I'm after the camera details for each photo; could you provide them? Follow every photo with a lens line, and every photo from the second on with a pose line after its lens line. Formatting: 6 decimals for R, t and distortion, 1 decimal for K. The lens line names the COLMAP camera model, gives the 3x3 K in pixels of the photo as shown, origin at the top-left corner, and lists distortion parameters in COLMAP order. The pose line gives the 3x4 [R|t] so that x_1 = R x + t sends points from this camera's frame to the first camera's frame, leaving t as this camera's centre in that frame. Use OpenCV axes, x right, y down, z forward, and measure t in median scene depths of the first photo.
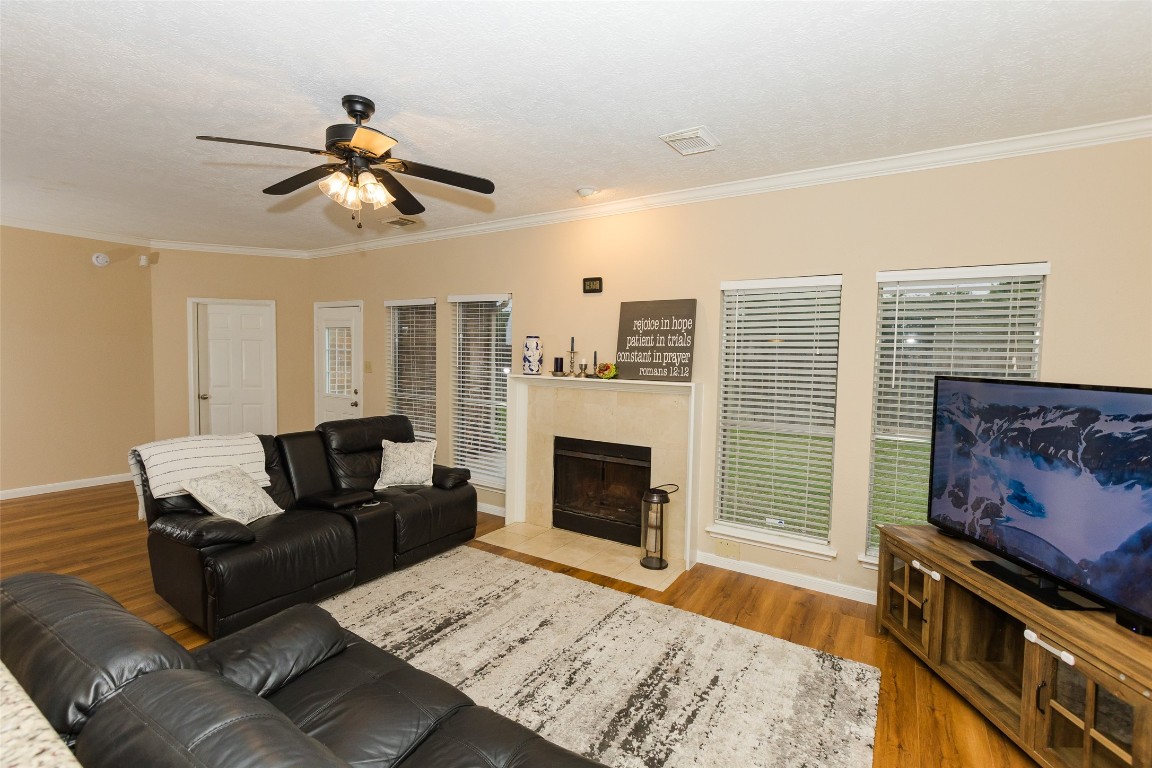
lens RADIAL K [[544.2, 0, 468.0], [0, 544.2, 378.4], [0, 0, 1]] dist [0.000153, -0.000126]
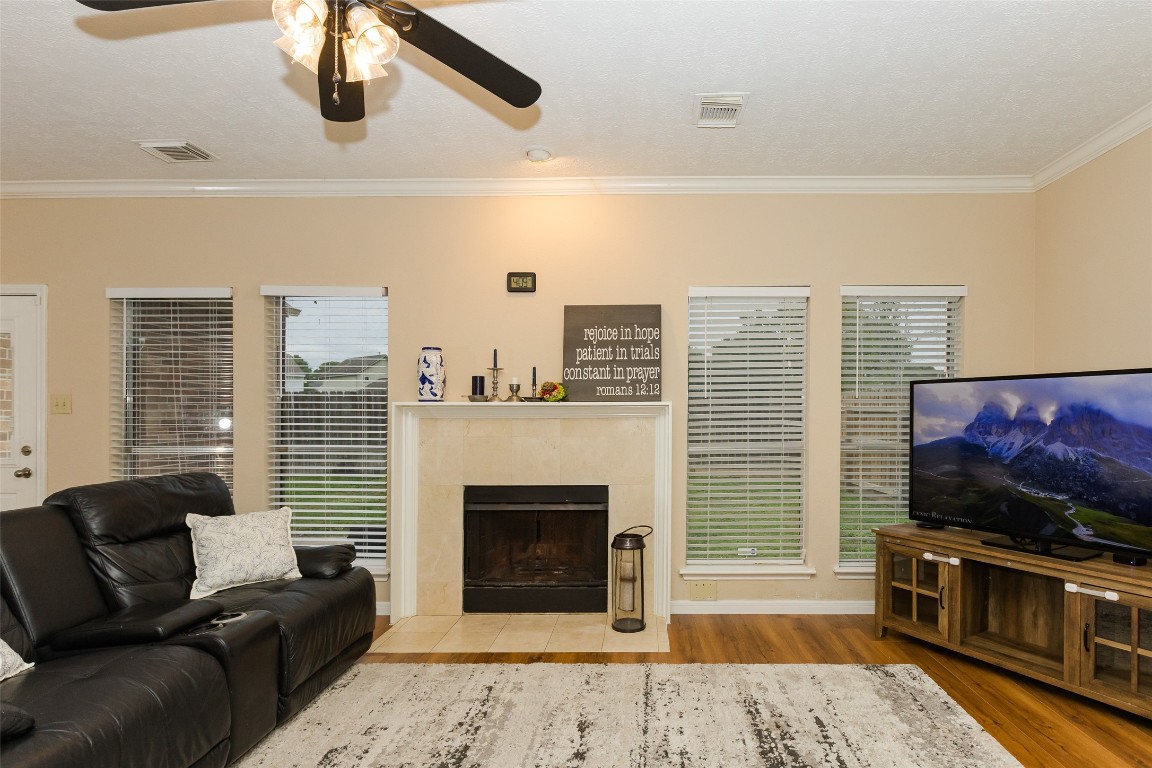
lens RADIAL K [[673.9, 0, 579.4], [0, 673.9, 419.6], [0, 0, 1]] dist [0.000346, 0.000260]
pose [[0.799107, -0.007923, 0.601136, -0.304432], [0.032974, 0.998986, -0.030668, 0.059126], [-0.600284, 0.044329, 0.798558, 0.218195]]
